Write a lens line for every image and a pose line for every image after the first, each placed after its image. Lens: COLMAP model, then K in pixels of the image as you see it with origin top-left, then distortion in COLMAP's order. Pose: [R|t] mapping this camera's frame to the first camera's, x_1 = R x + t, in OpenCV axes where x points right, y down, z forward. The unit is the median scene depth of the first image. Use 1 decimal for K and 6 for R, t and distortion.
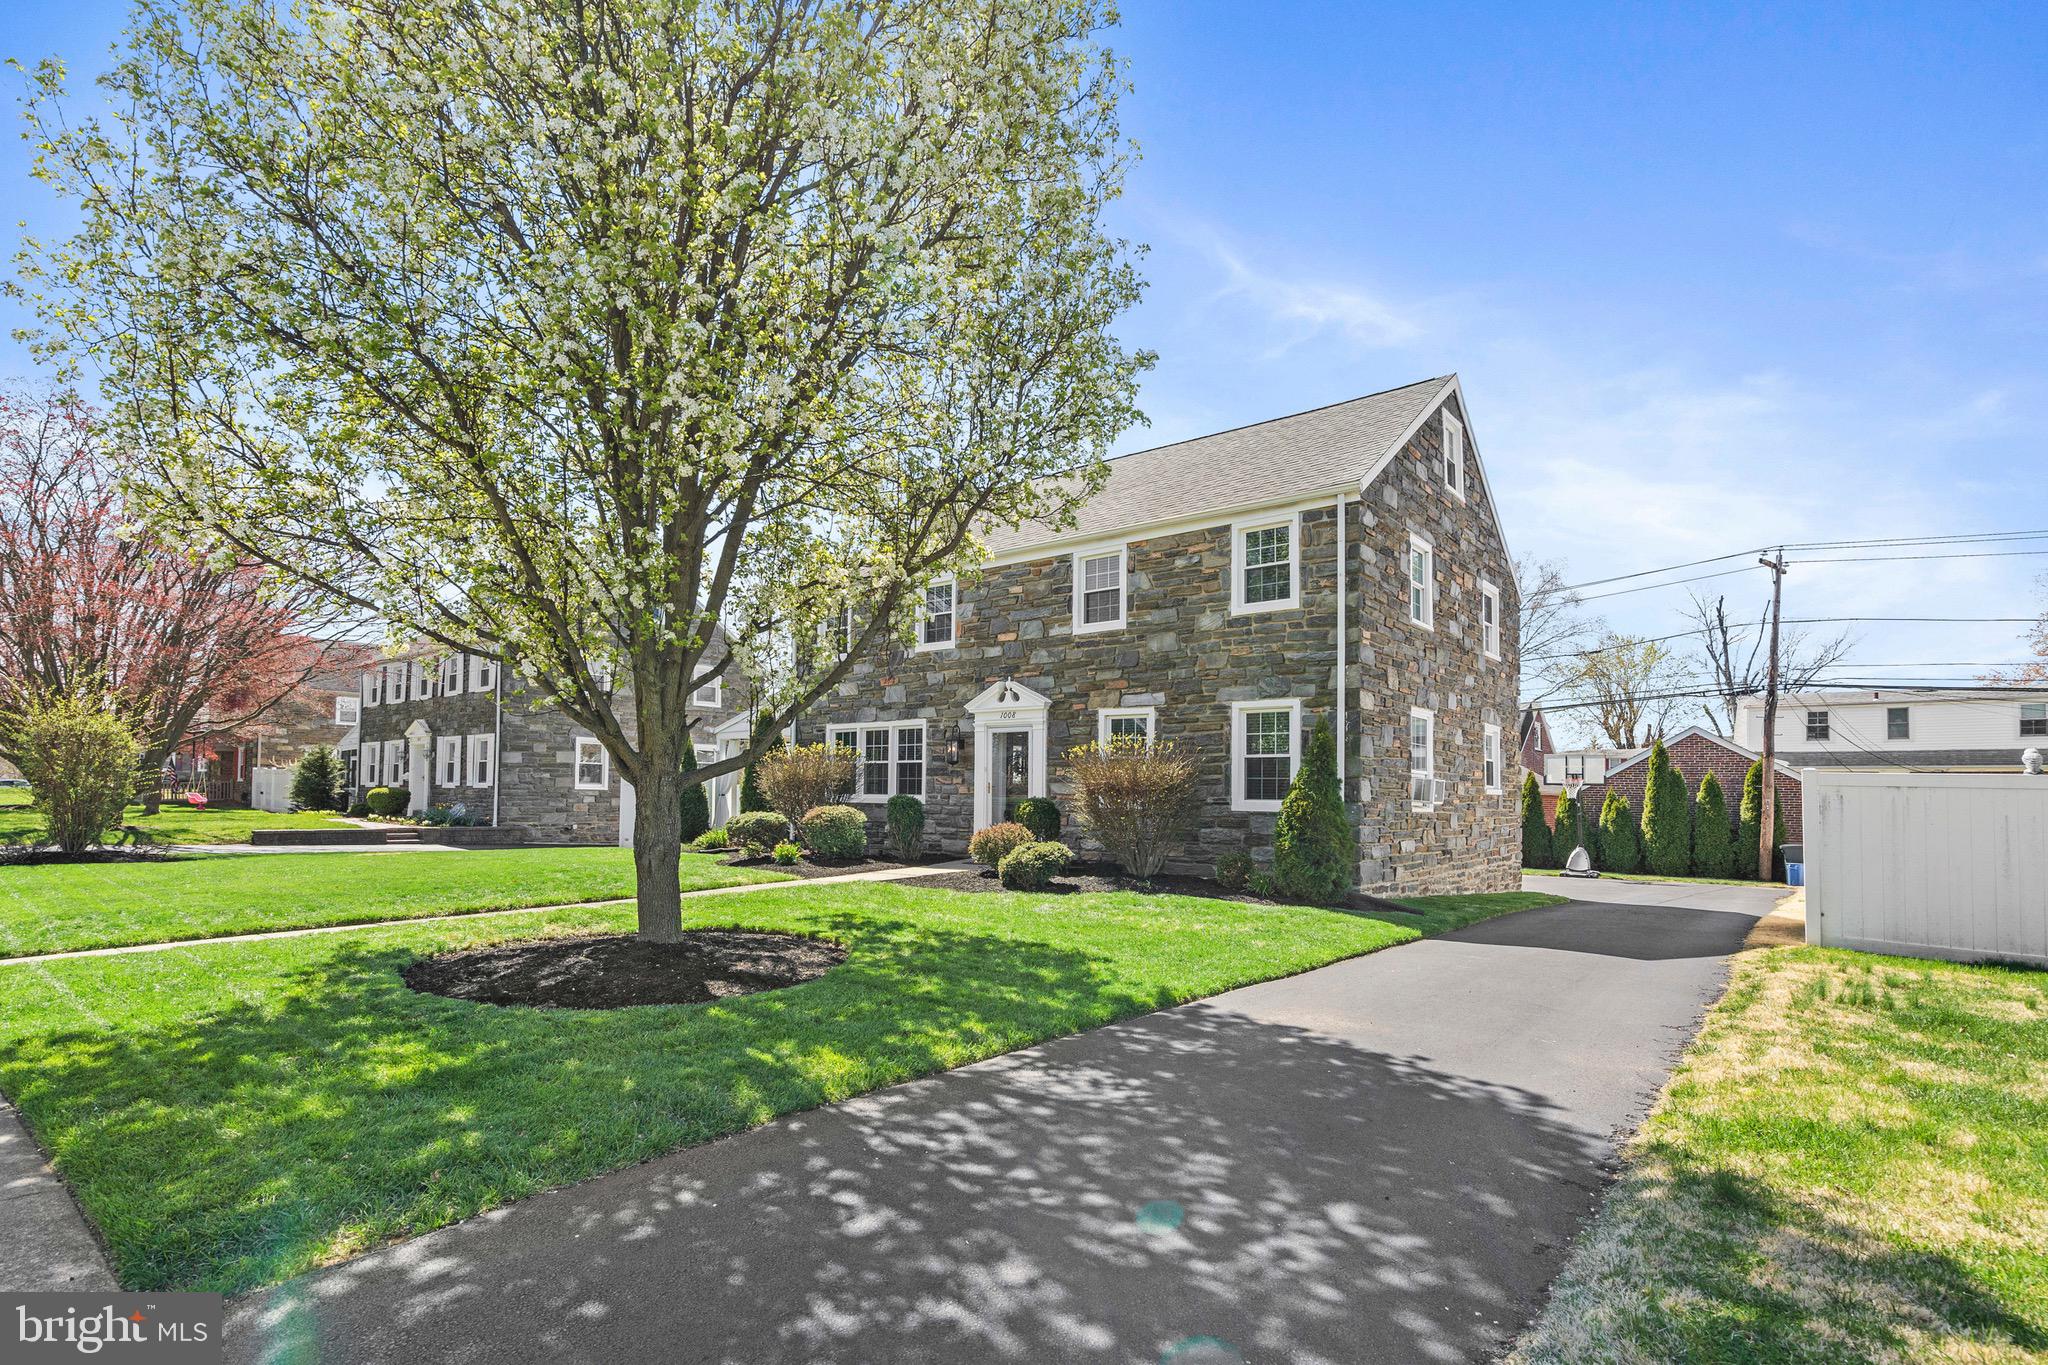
lens RADIAL K [[981.1, 0, 1036.6], [0, 981.1, 749.3], [0, 0, 1]] dist [0.000139, 0.000206]
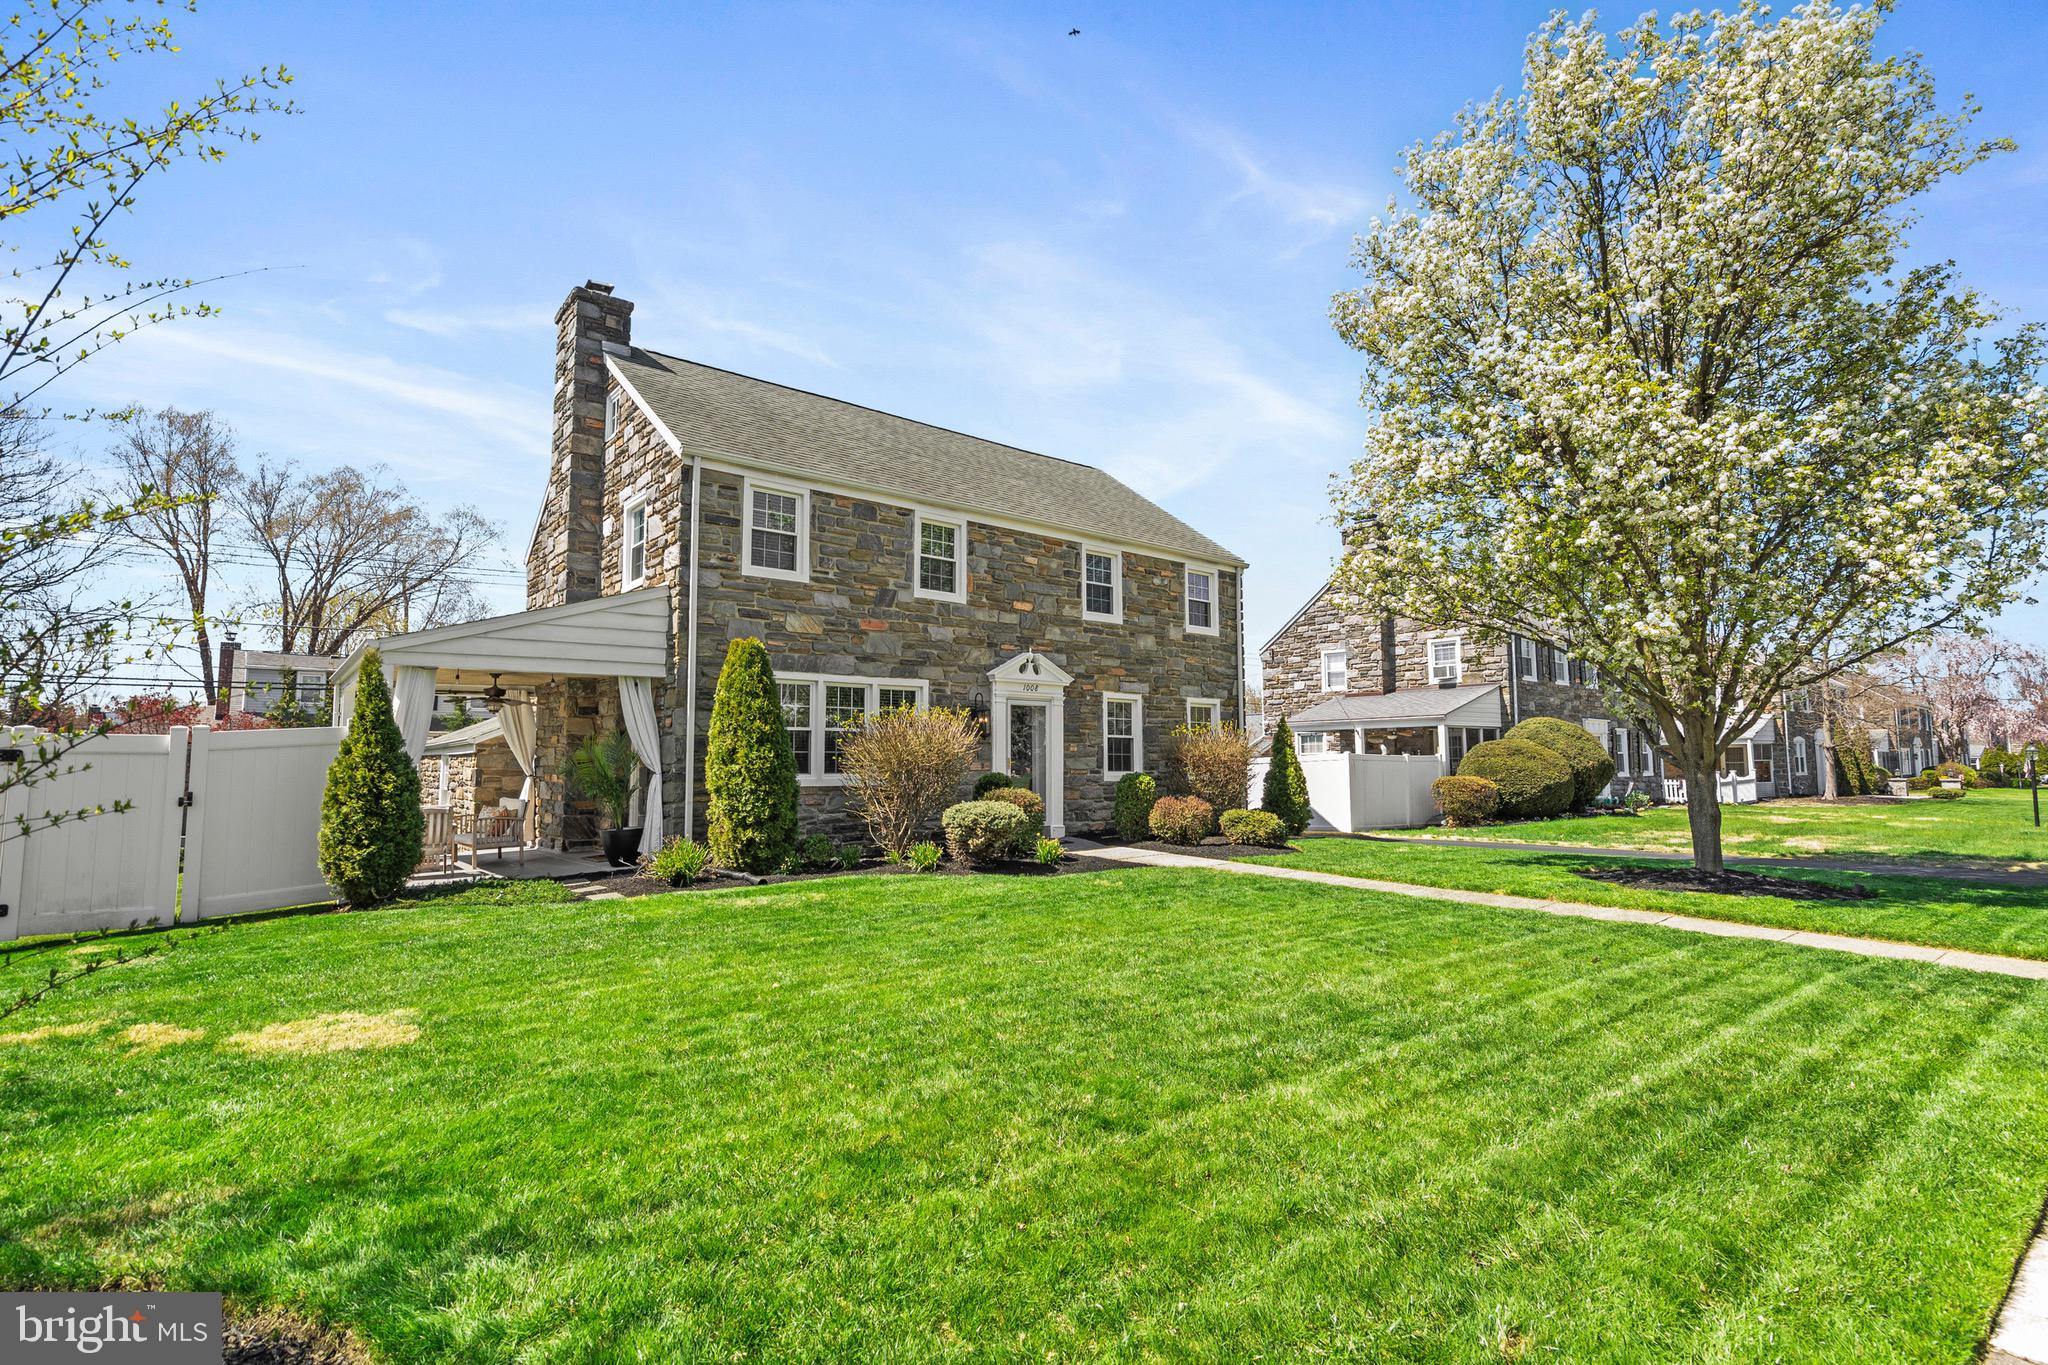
lens RADIAL K [[946.0, 0, 1024.0], [0, 946.0, 682.5], [0, 0, 1]] dist [0.000519, 0.000904]
pose [[0.210091, 0.071276, 0.975080, -0.972496], [-0.042482, 0.997063, -0.063730, 0.020213], [-0.976759, -0.028034, 0.212501, 0.838659]]
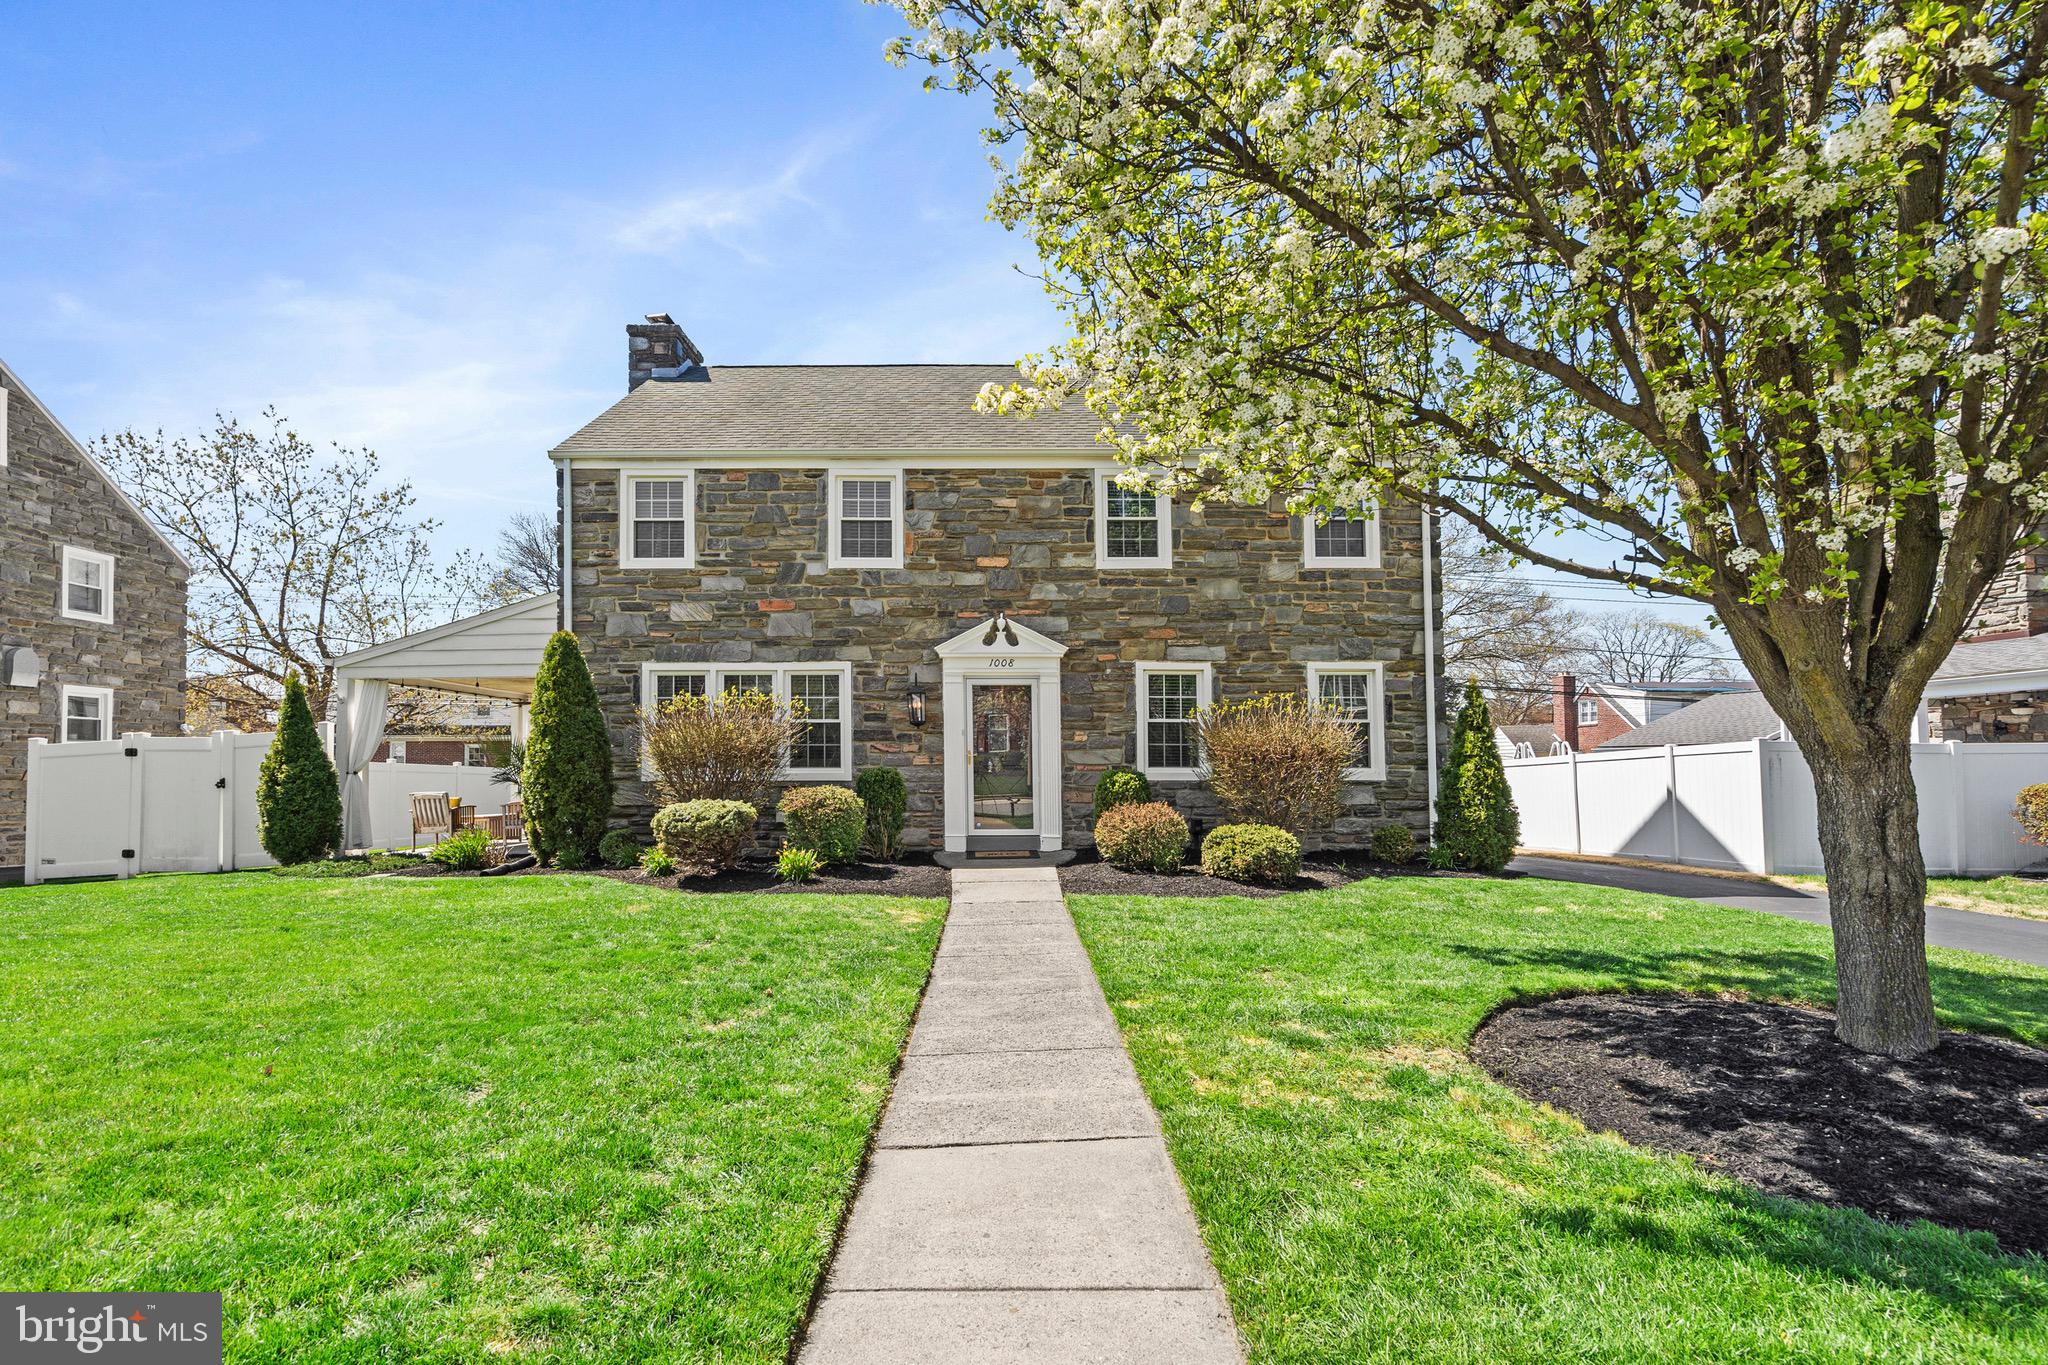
lens RADIAL K [[946.0, 0, 1016.3], [0, 946.0, 728.2], [0, 0, 1]] dist [-0.001337, 0.000063]
pose [[0.780028, 0.009073, 0.625679, -0.504236], [-0.019357, 0.999766, 0.009635, 0.009537], [-0.625445, -0.019627, 0.780021, 0.424010]]
